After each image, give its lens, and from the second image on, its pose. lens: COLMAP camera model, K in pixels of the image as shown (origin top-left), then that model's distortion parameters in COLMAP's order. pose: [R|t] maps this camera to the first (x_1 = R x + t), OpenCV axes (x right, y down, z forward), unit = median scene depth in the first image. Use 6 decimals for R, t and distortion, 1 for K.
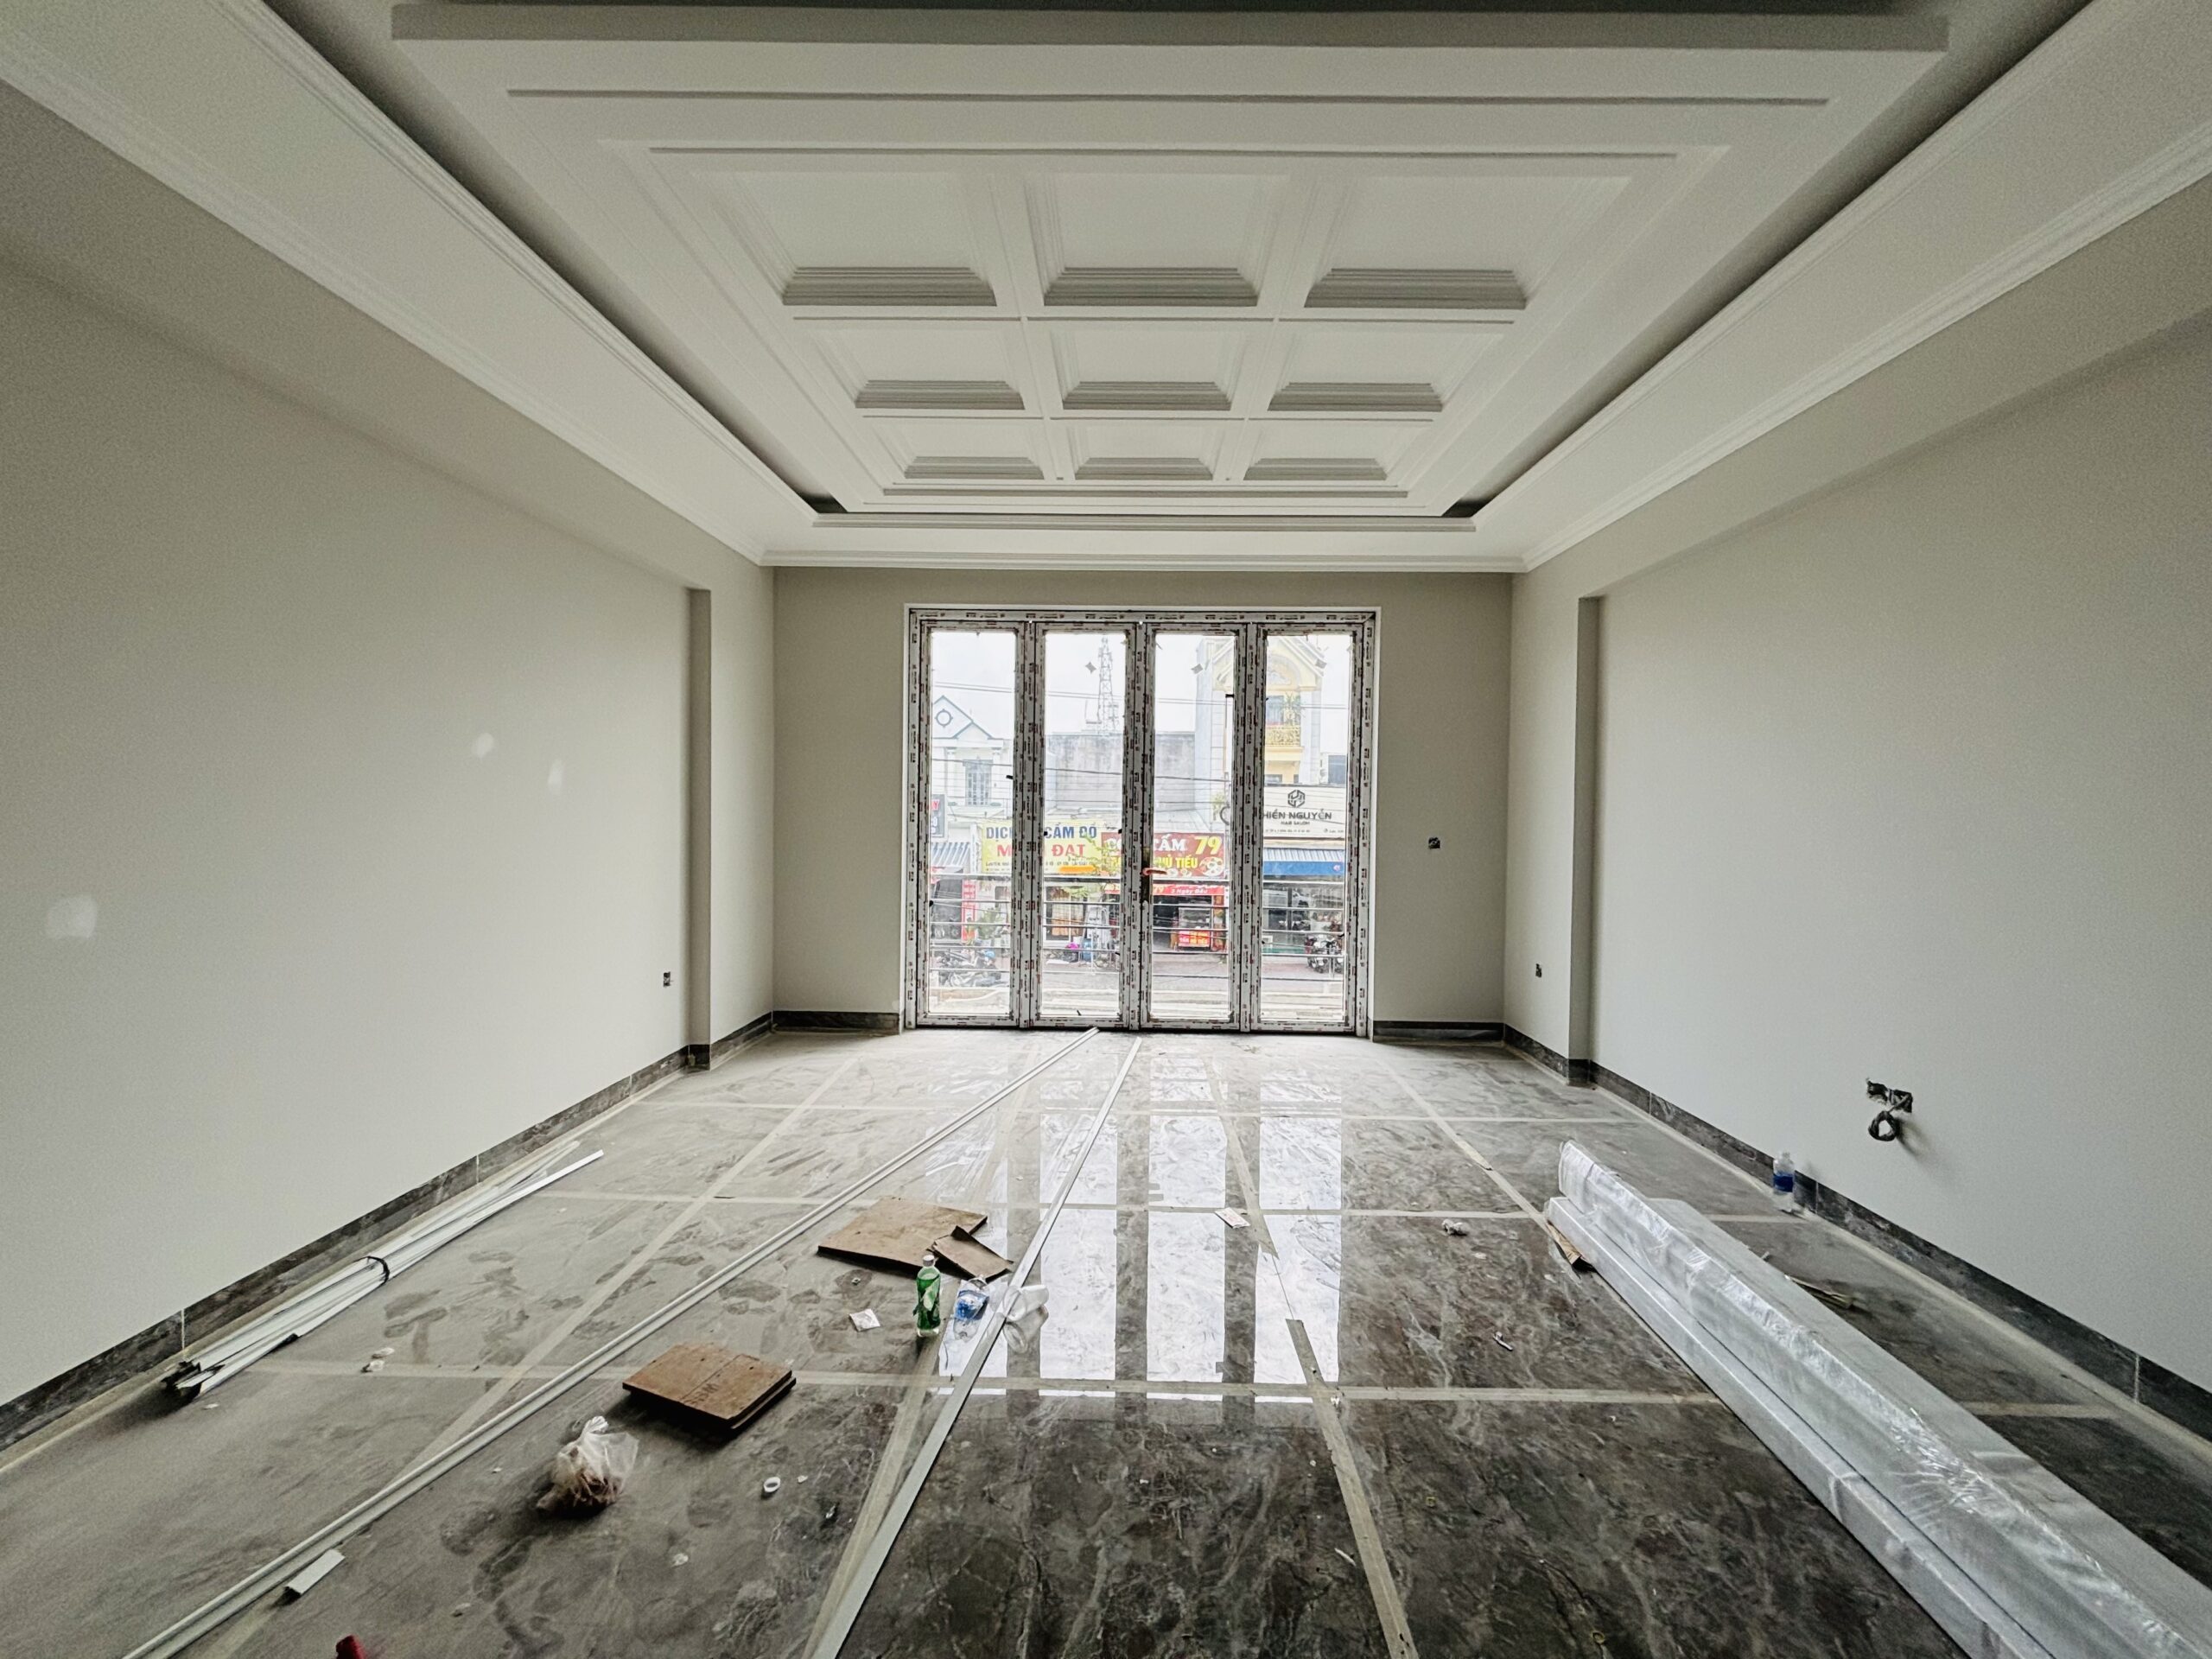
lens RADIAL K [[887.9, 0, 1107.9], [0, 887.9, 841.9], [0, 0, 1]] dist [0.001027, 0.000163]
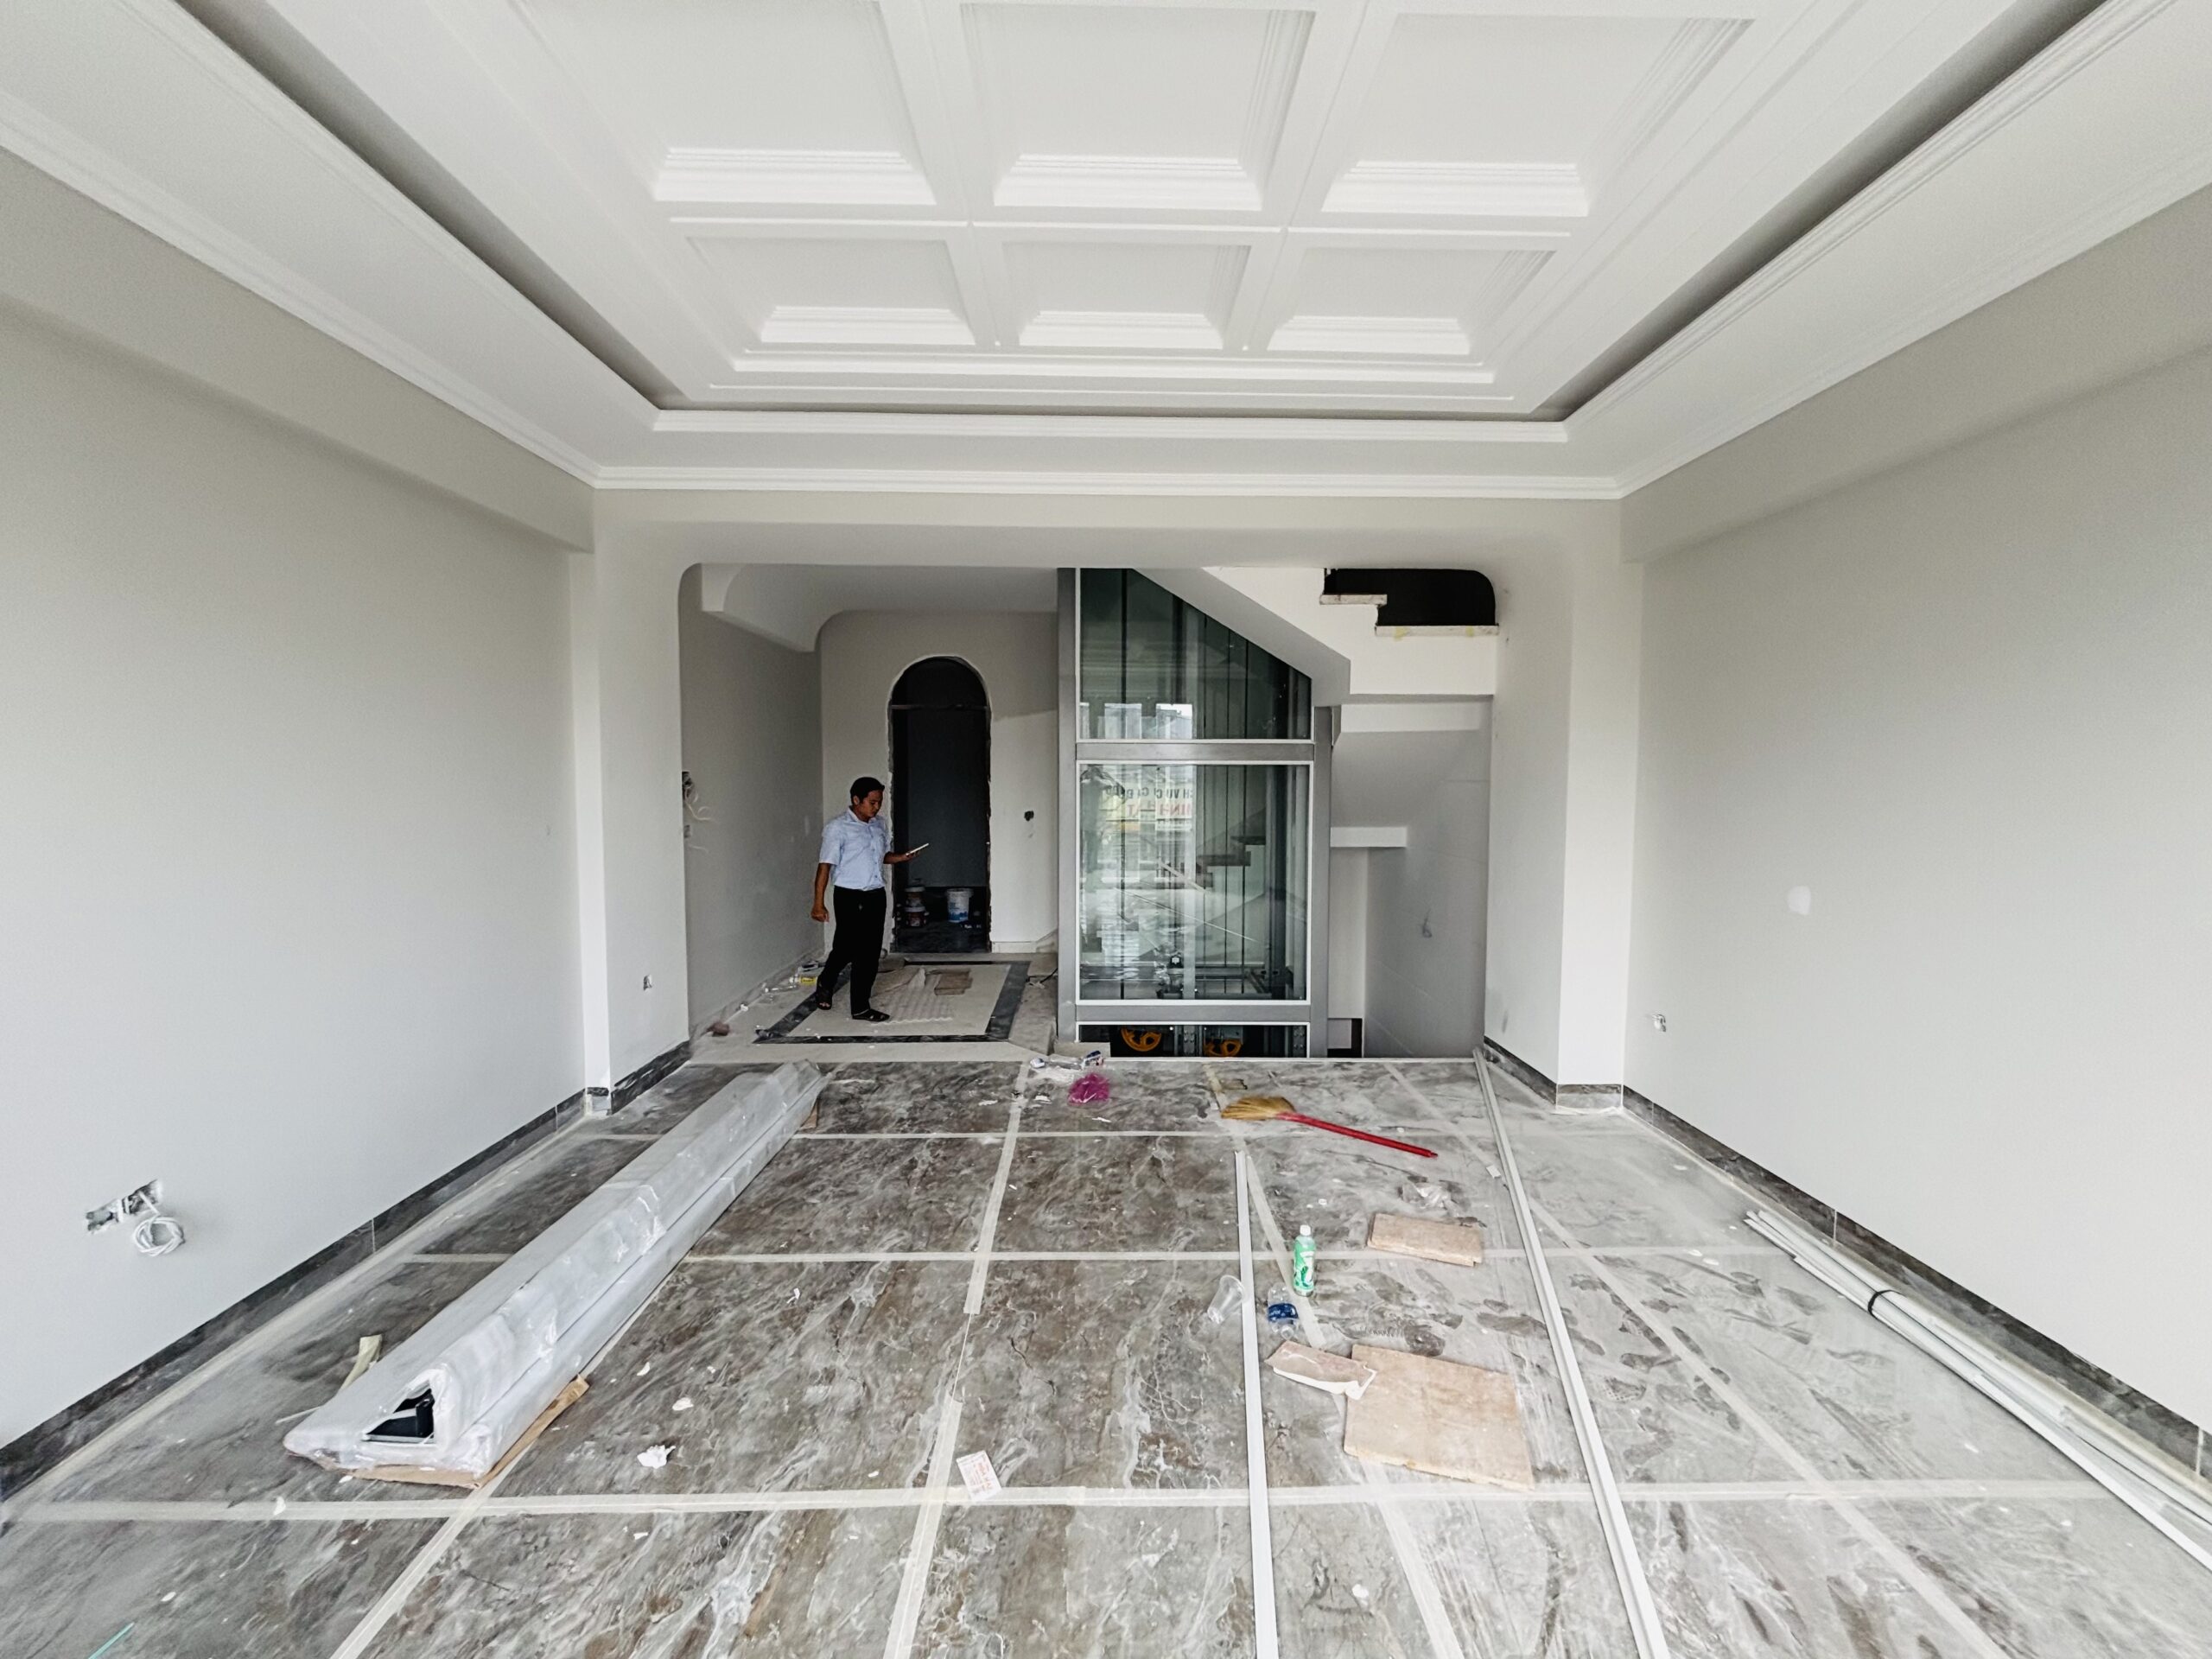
lens RADIAL K [[887.9, 0, 1100.3], [0, 887.9, 828.7], [0, 0, 1]] dist [0.001027, 0.000163]
pose [[-0.999502, -0.014460, -0.028041, 0.095550], [-0.017178, 0.994916, 0.099235, -0.139344], [0.026463, 0.099668, -0.994669, 2.006119]]
